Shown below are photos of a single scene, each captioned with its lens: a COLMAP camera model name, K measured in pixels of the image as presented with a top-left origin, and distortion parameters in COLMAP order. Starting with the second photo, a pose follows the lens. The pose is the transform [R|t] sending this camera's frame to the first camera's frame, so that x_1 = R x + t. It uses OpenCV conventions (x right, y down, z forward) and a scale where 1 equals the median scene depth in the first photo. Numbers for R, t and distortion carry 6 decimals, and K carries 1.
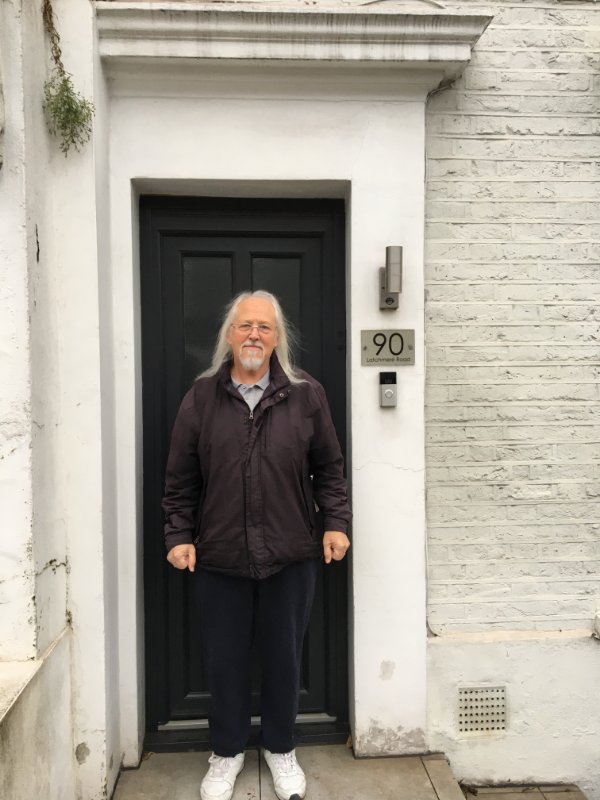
lens RADIAL K [[673.5, 0, 300.8], [0, 673.5, 399.1], [0, 0, 1]] dist [0.080897, -0.104324]
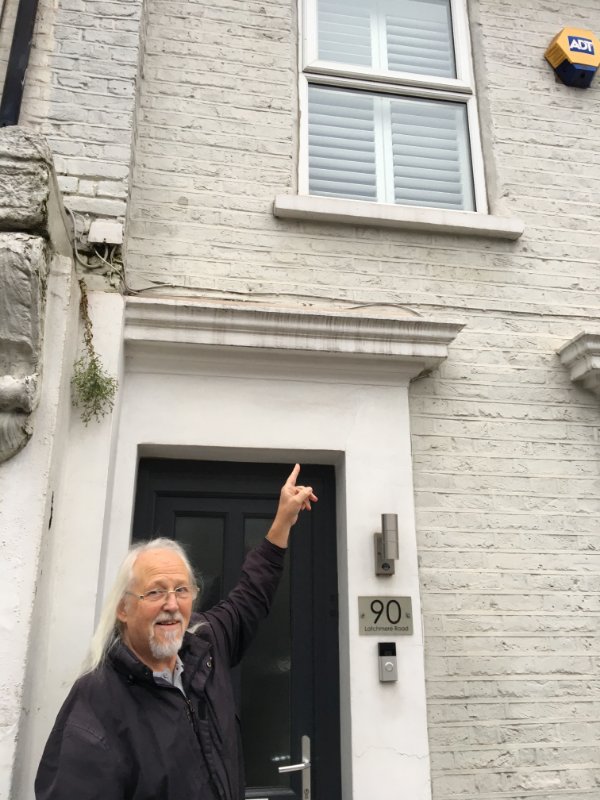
lens RADIAL K [[673.5, 0, 300.8], [0, 673.5, 399.1], [0, 0, 1]] dist [0.080897, -0.104324]
pose [[0.994499, 0.039275, 0.097104, -0.101371], [-0.003689, 0.939599, -0.342256, -0.033161], [-0.104681, 0.340015, 0.934576, -0.019893]]
